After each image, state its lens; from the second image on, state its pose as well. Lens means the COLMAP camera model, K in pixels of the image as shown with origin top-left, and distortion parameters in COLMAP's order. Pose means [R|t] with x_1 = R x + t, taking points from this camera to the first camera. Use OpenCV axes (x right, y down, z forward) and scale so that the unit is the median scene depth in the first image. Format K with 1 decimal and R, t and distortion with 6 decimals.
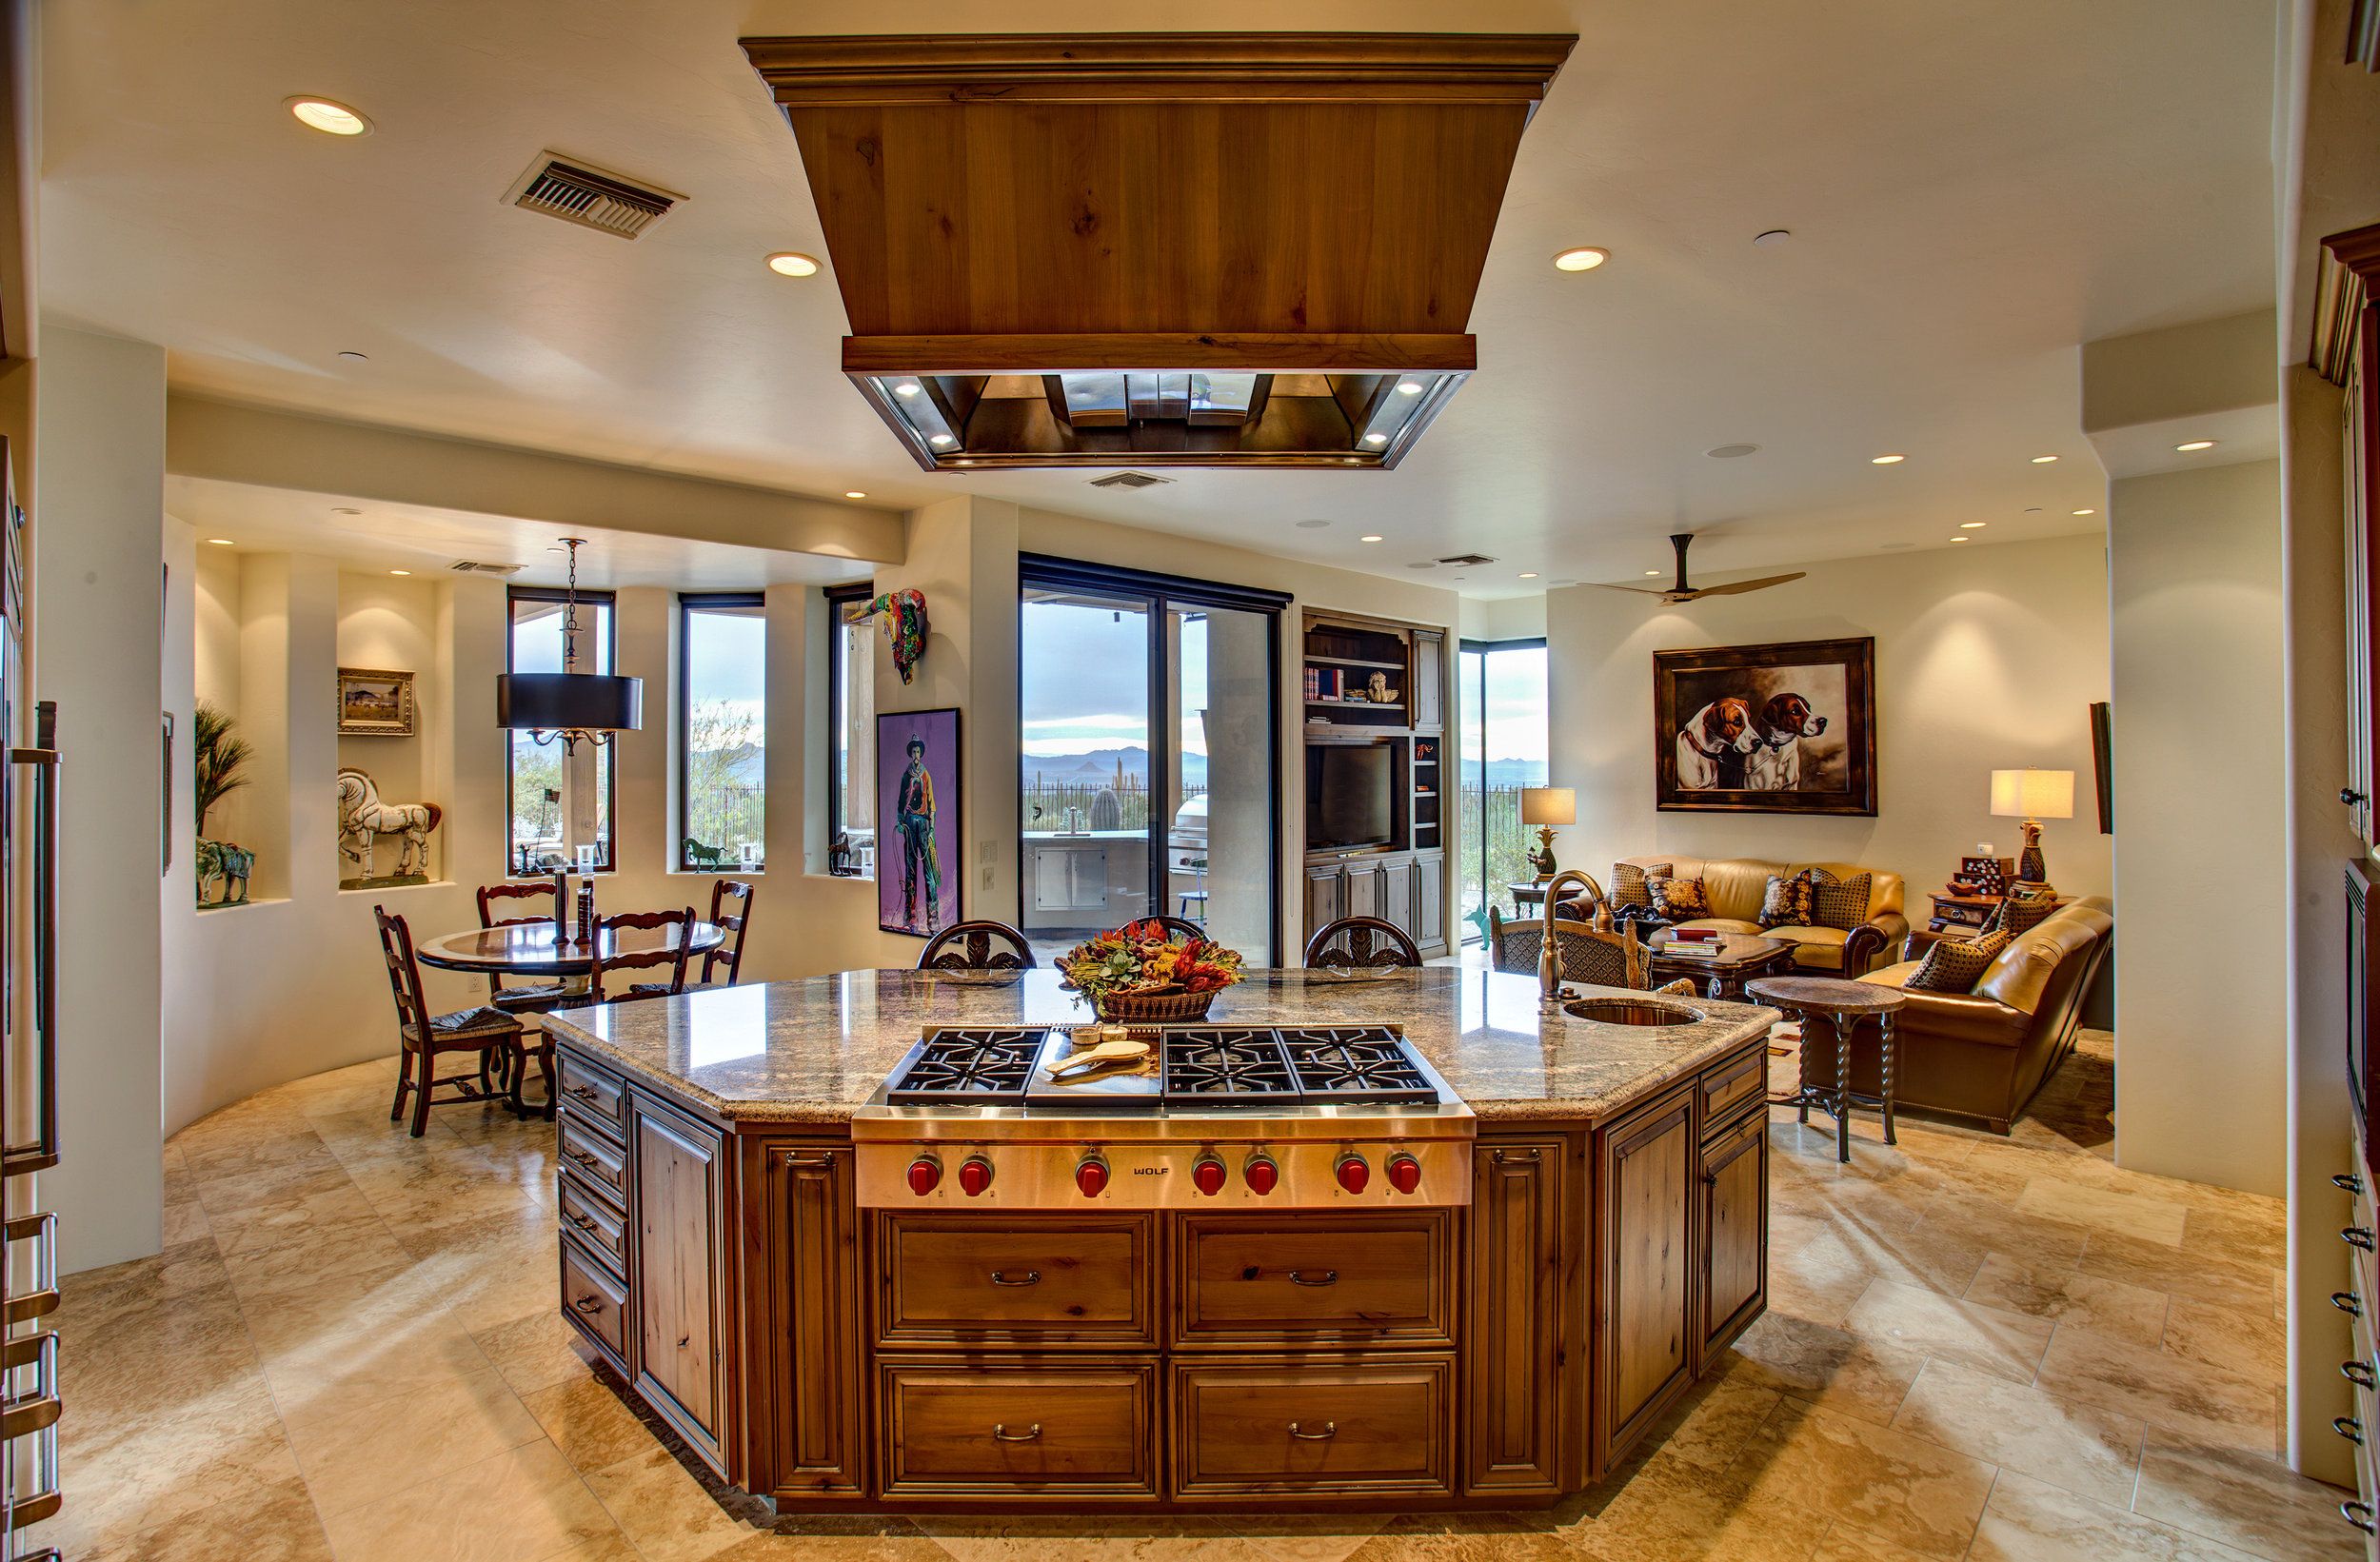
lens RADIAL K [[1160.2, 0, 1190.0], [0, 1160.2, 781.0], [0, 0, 1]] dist [0.000249, 0.030340]
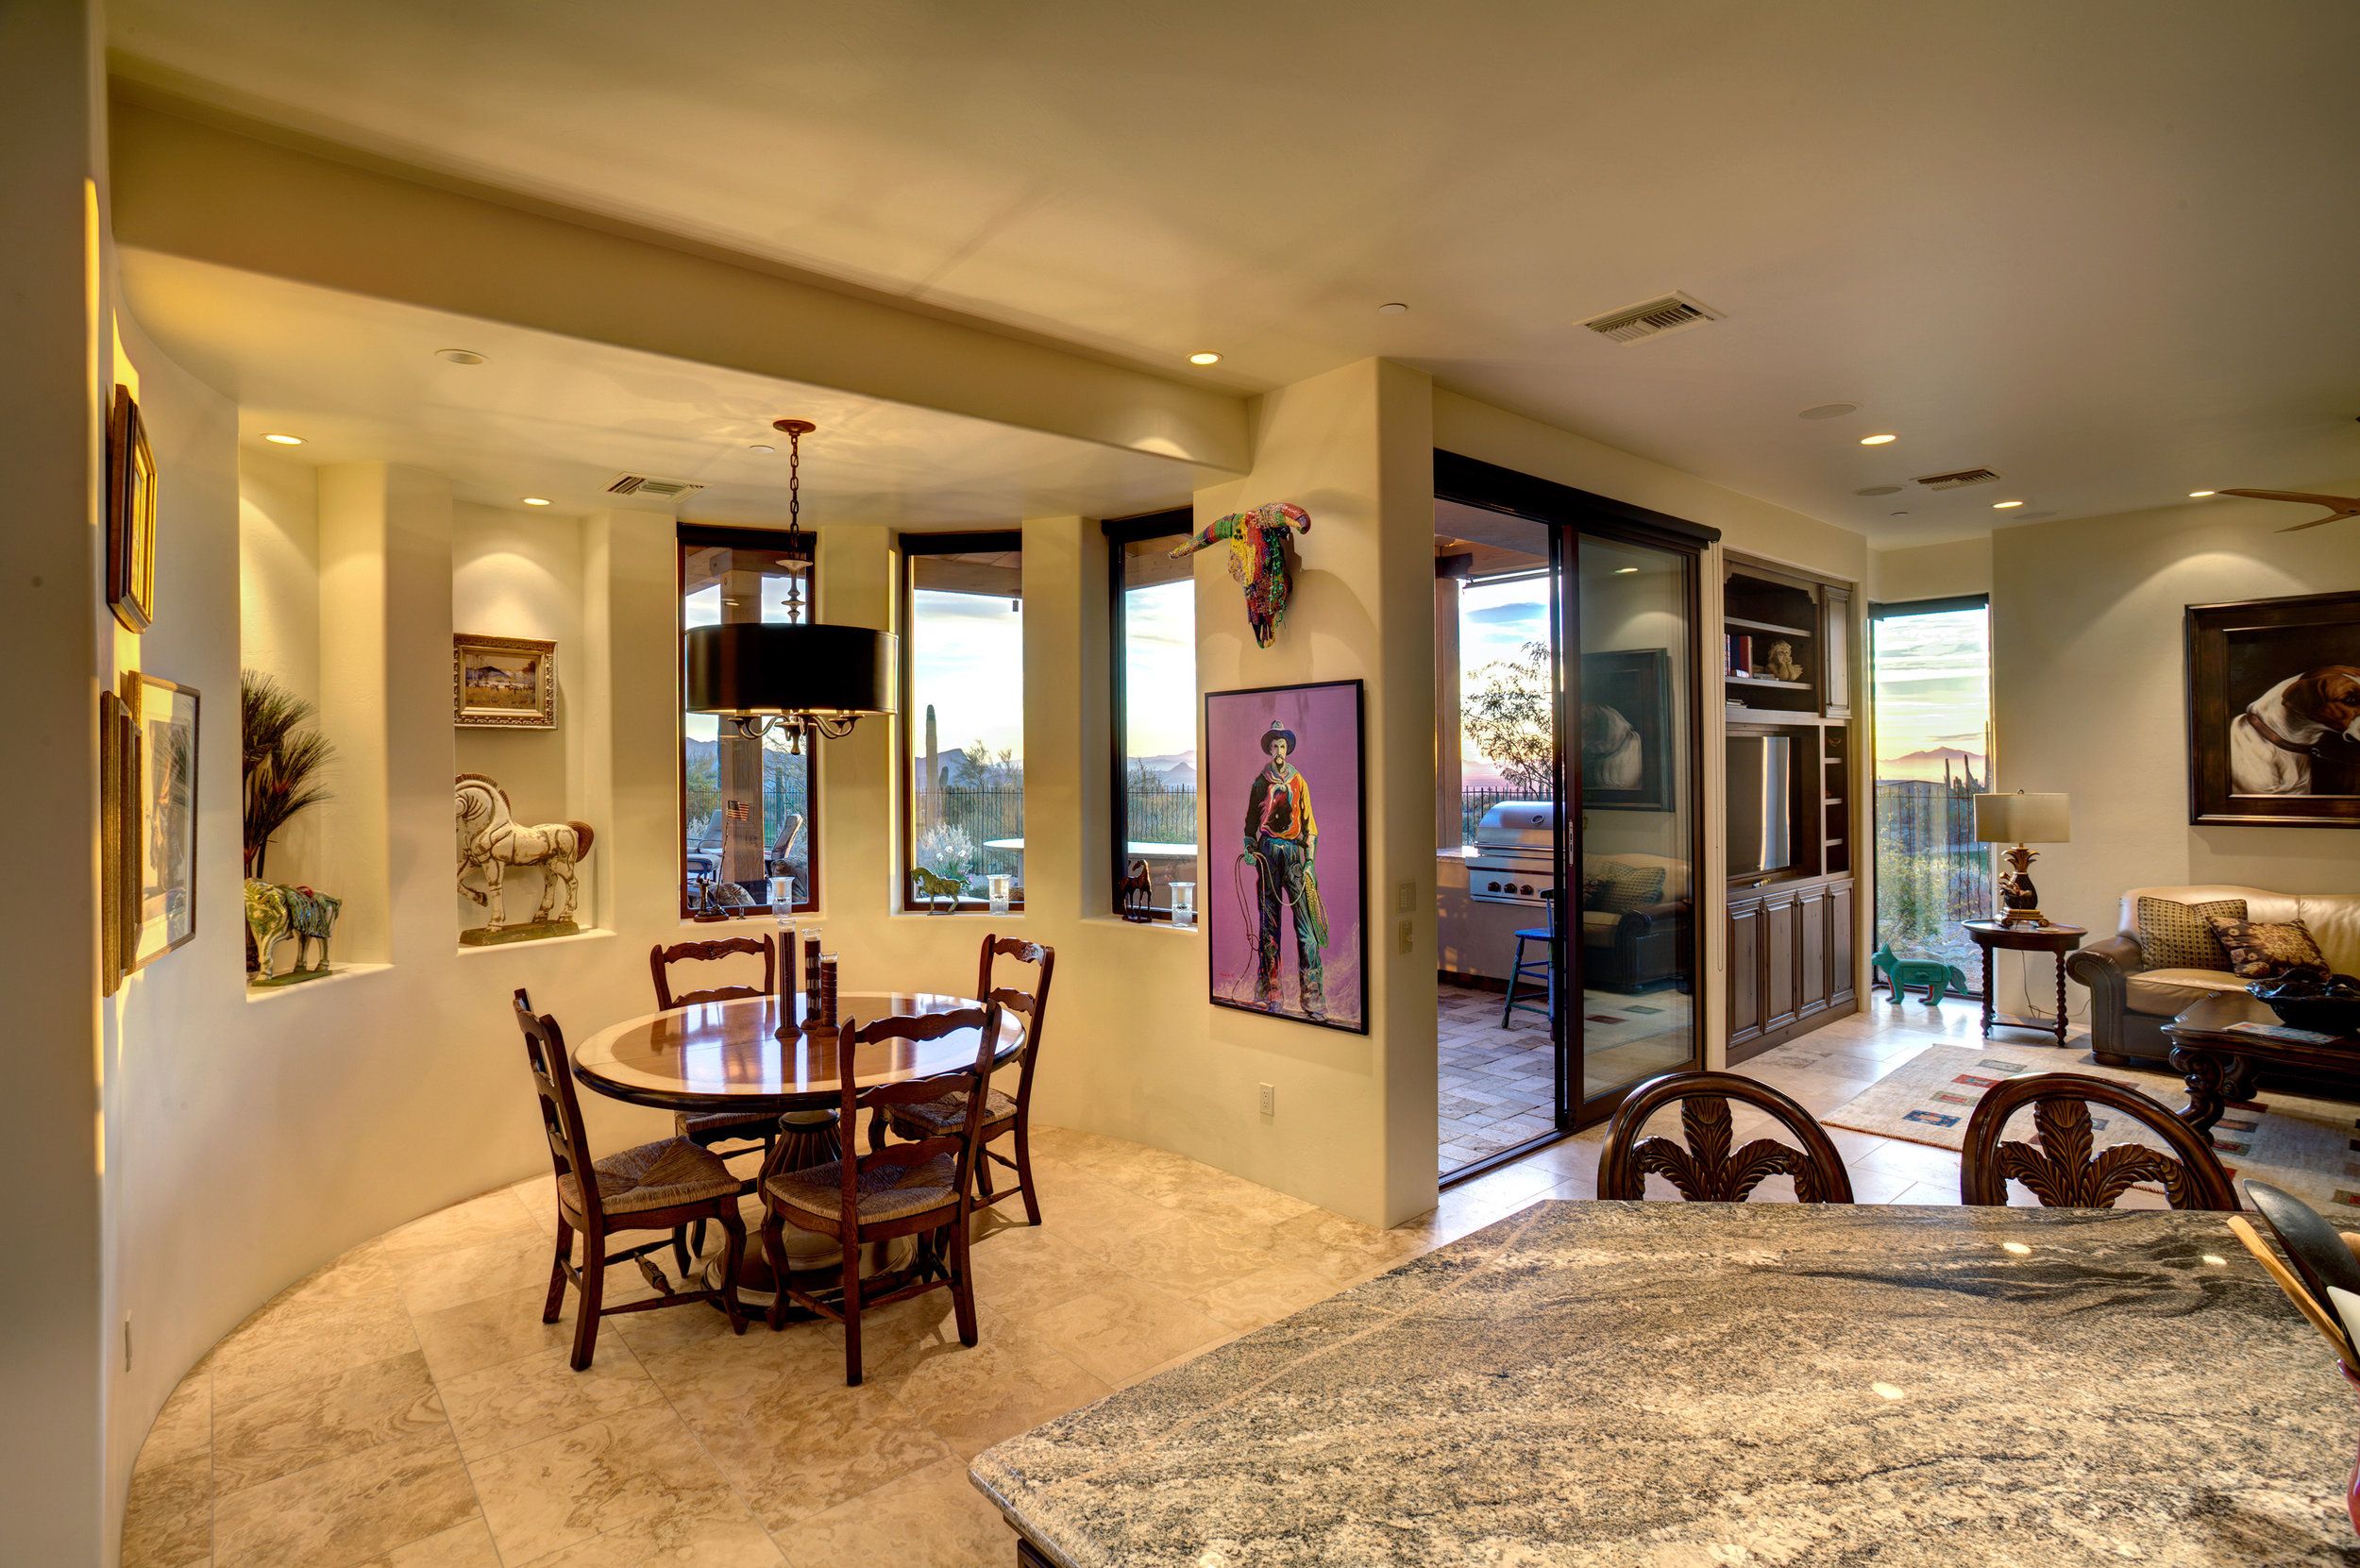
lens RADIAL K [[1076.9, 0, 1180.0], [0, 1076.9, 784.0], [0, 0, 1]] dist [0.029731, 0.000224]
pose [[0.999038, -0.003920, -0.043676, -0.254252], [0.004027, 0.999989, 0.002363, -0.004673], [0.043667, -0.002537, 0.999043, 0.349312]]
